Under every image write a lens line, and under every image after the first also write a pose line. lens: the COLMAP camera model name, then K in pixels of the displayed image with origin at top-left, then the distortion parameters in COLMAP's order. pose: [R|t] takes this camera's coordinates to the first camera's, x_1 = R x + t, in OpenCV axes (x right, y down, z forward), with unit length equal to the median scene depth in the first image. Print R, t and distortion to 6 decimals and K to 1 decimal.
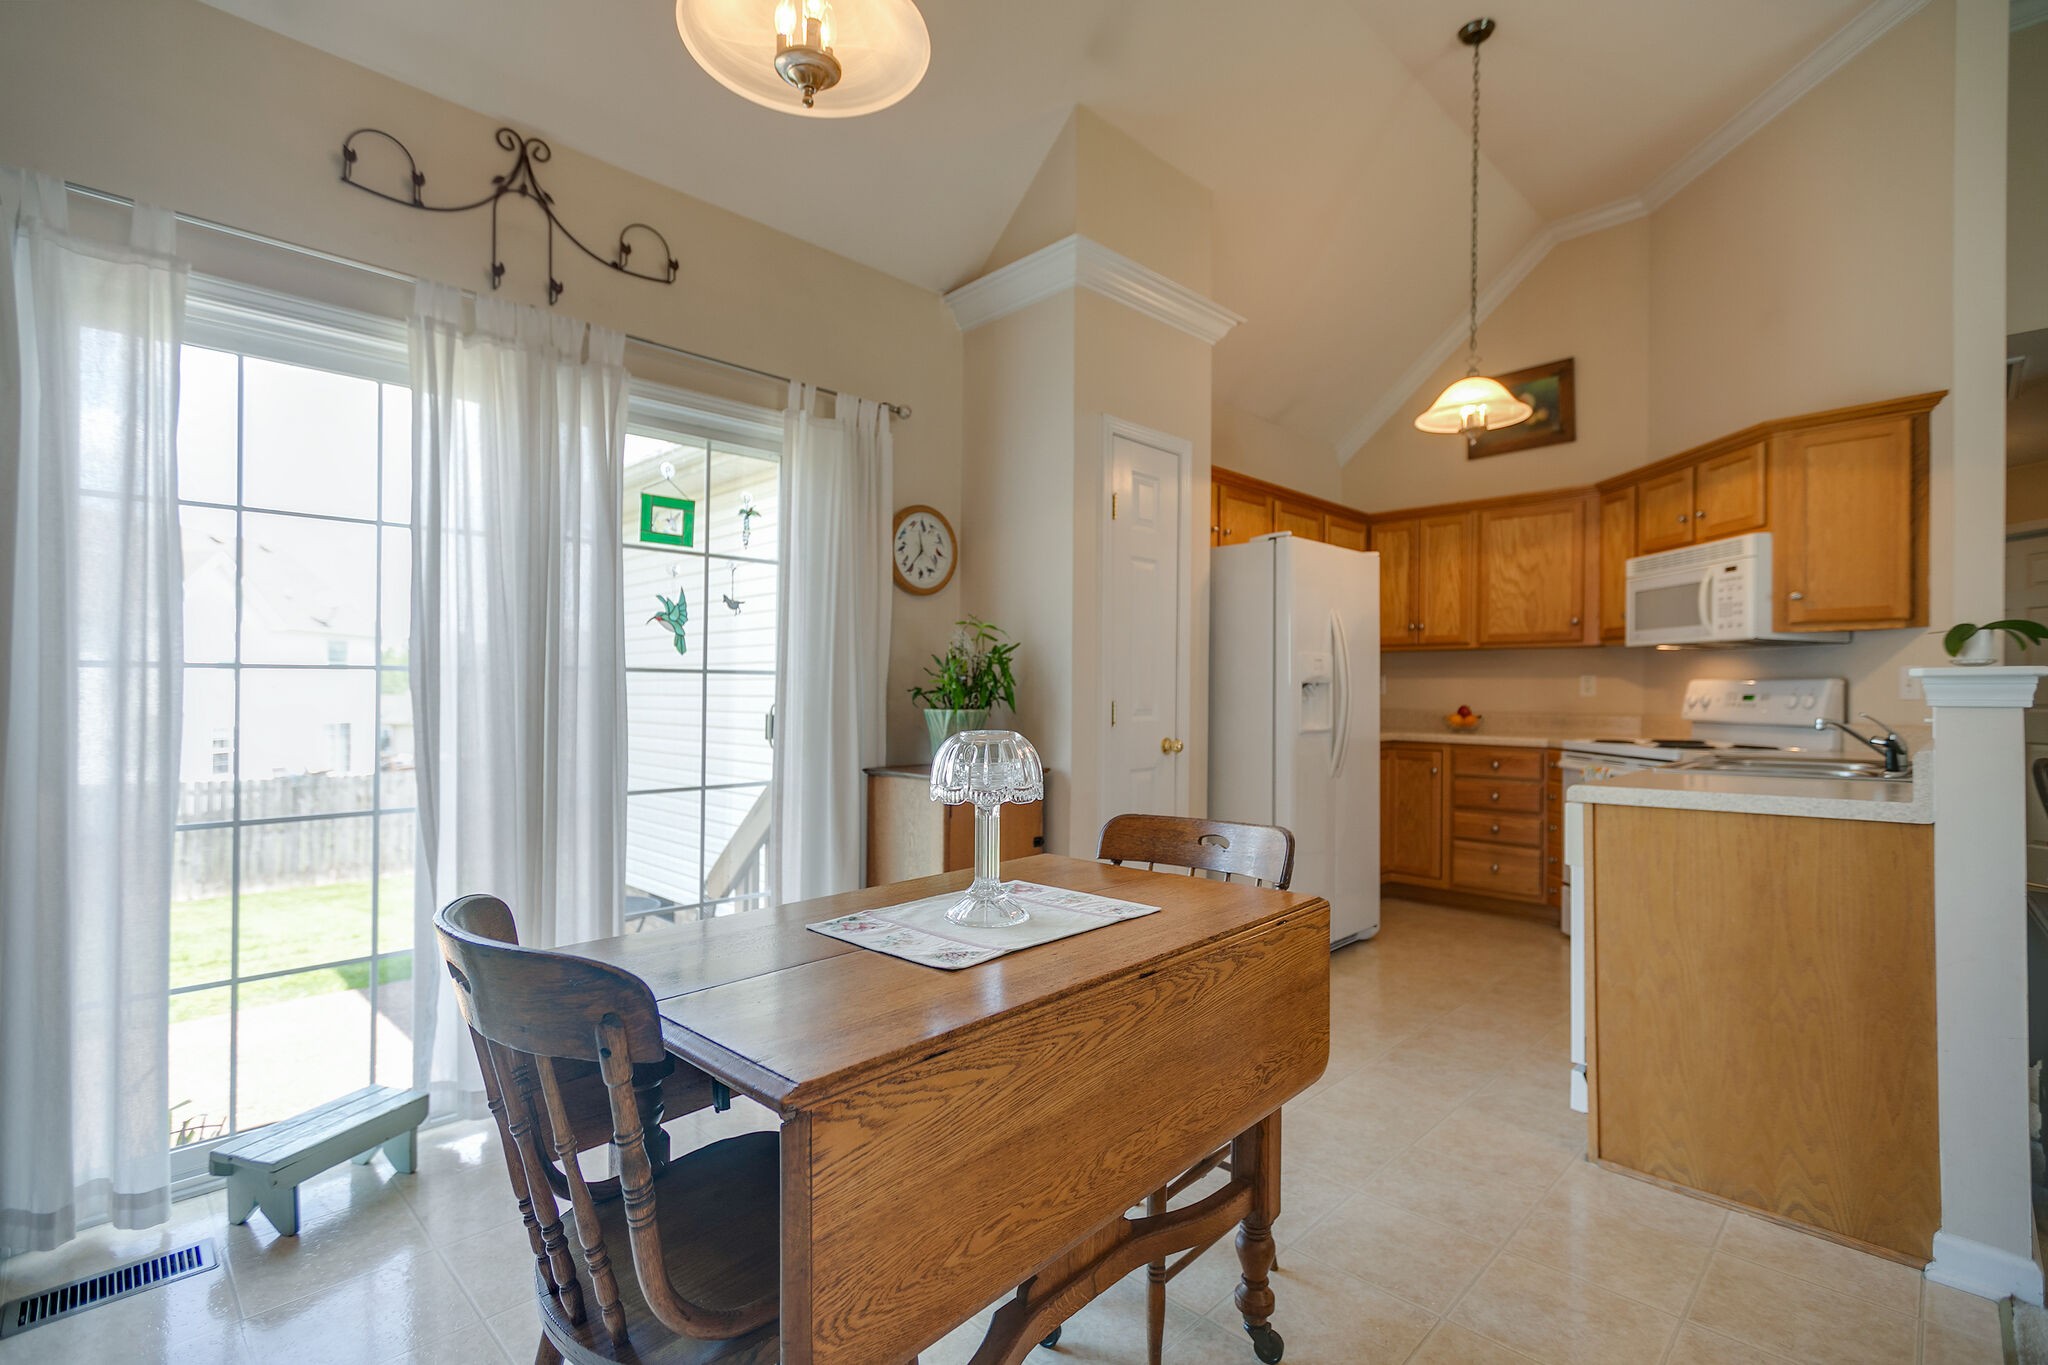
lens RADIAL K [[934.2, 0, 1024.0], [0, 934.2, 682.5], [0, 0, 1]] dist [0.001577, 0.000091]
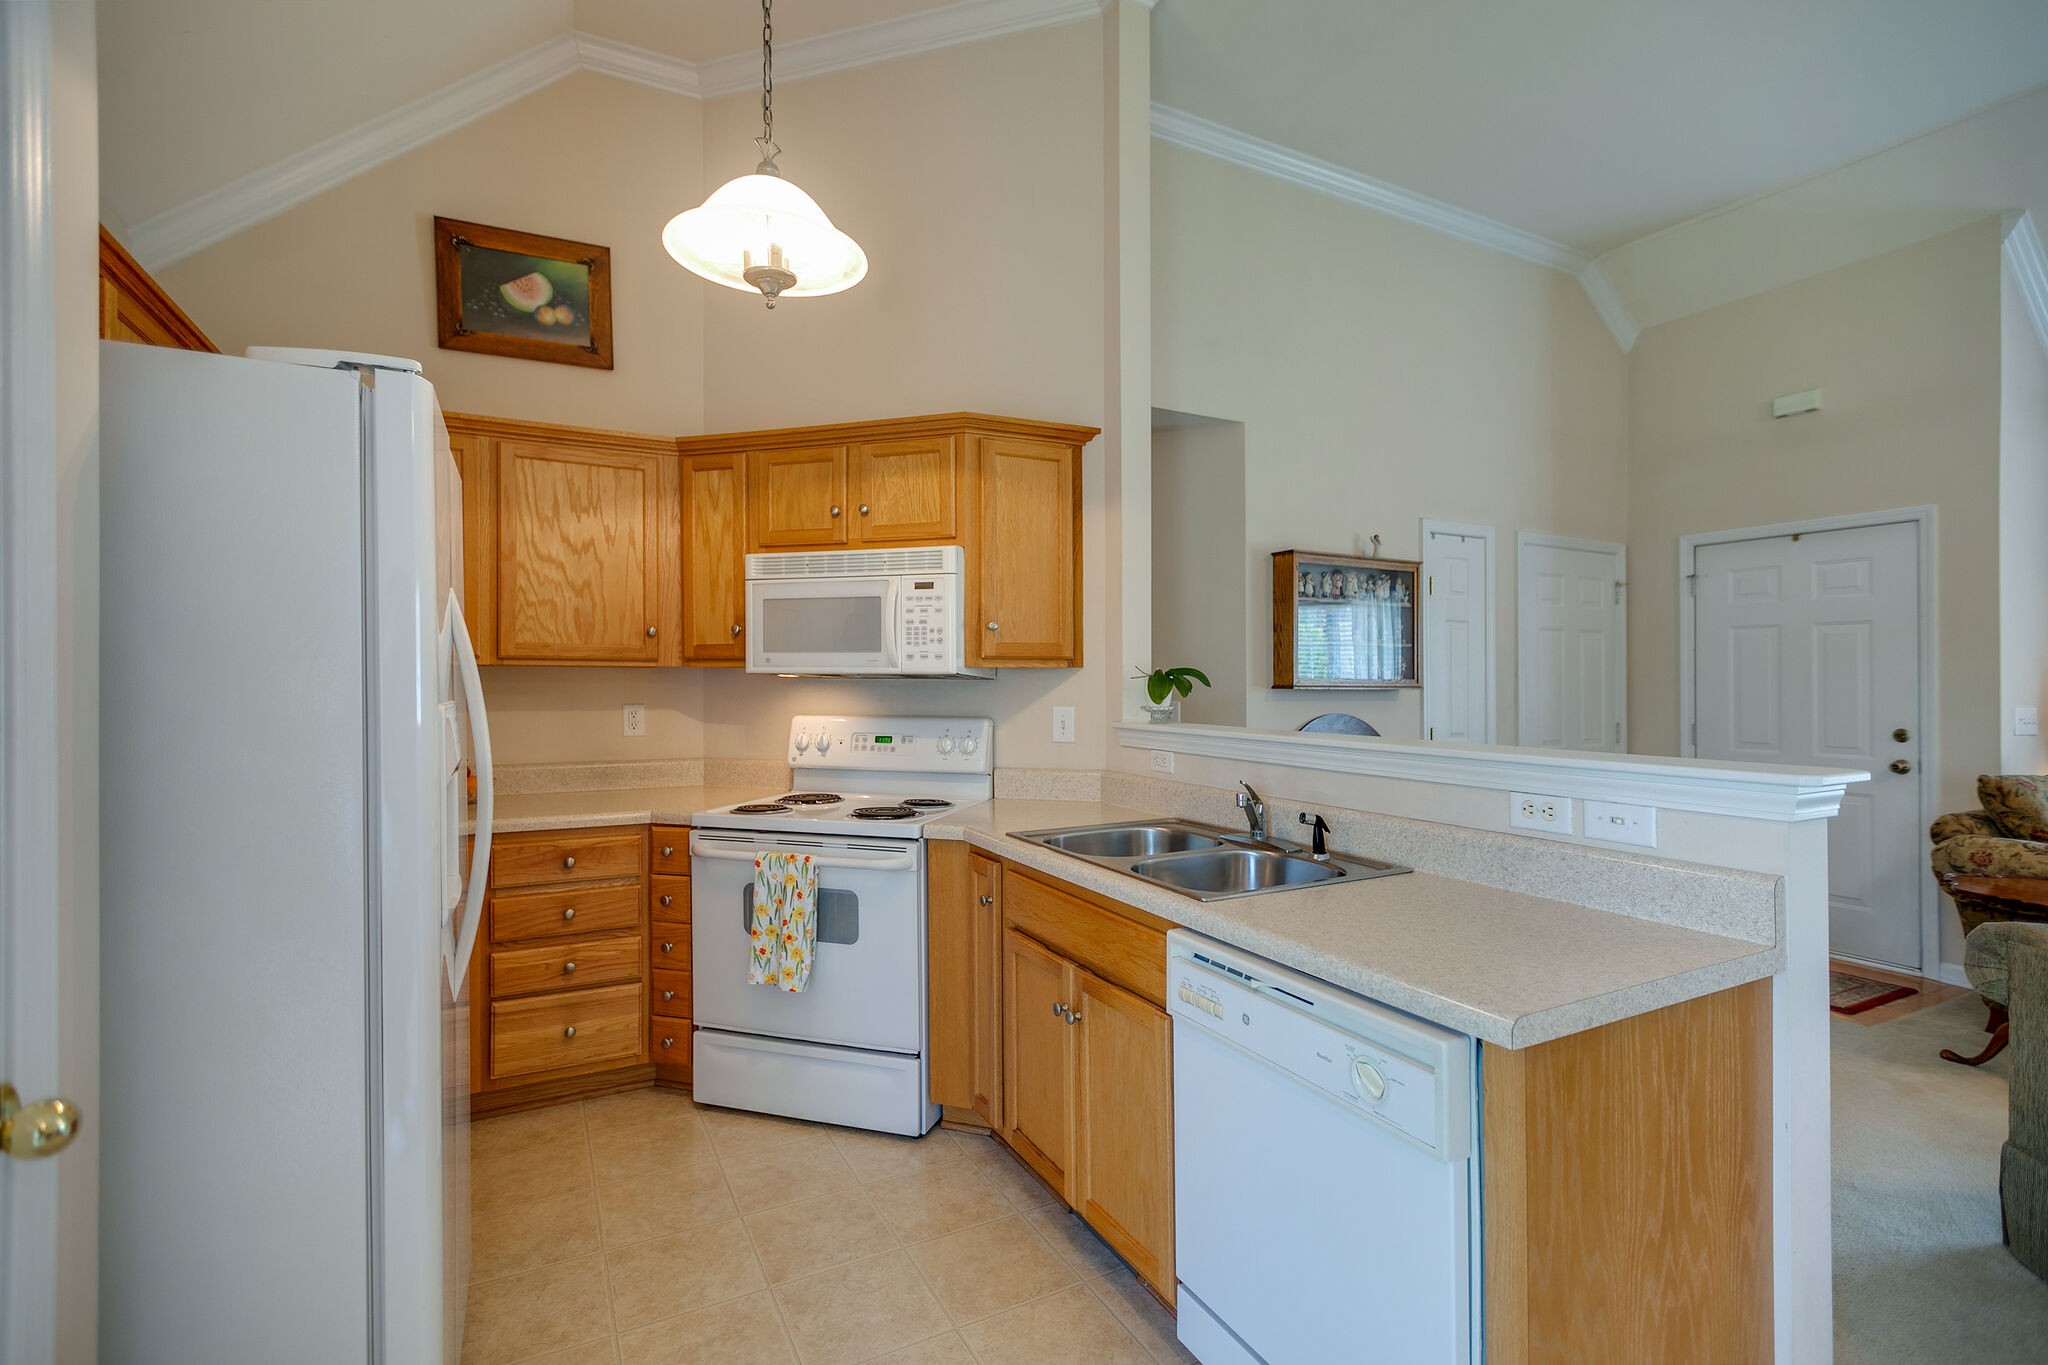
lens RADIAL K [[934.2, 0, 1024.0], [0, 934.2, 682.5], [0, 0, 1]] dist [0.001577, 0.000091]
pose [[0.306121, -0.003073, 0.951988, 0.017605], [-0.008447, 0.999947, 0.005944, -0.037636], [-0.951955, -0.009861, 0.306079, 0.578708]]
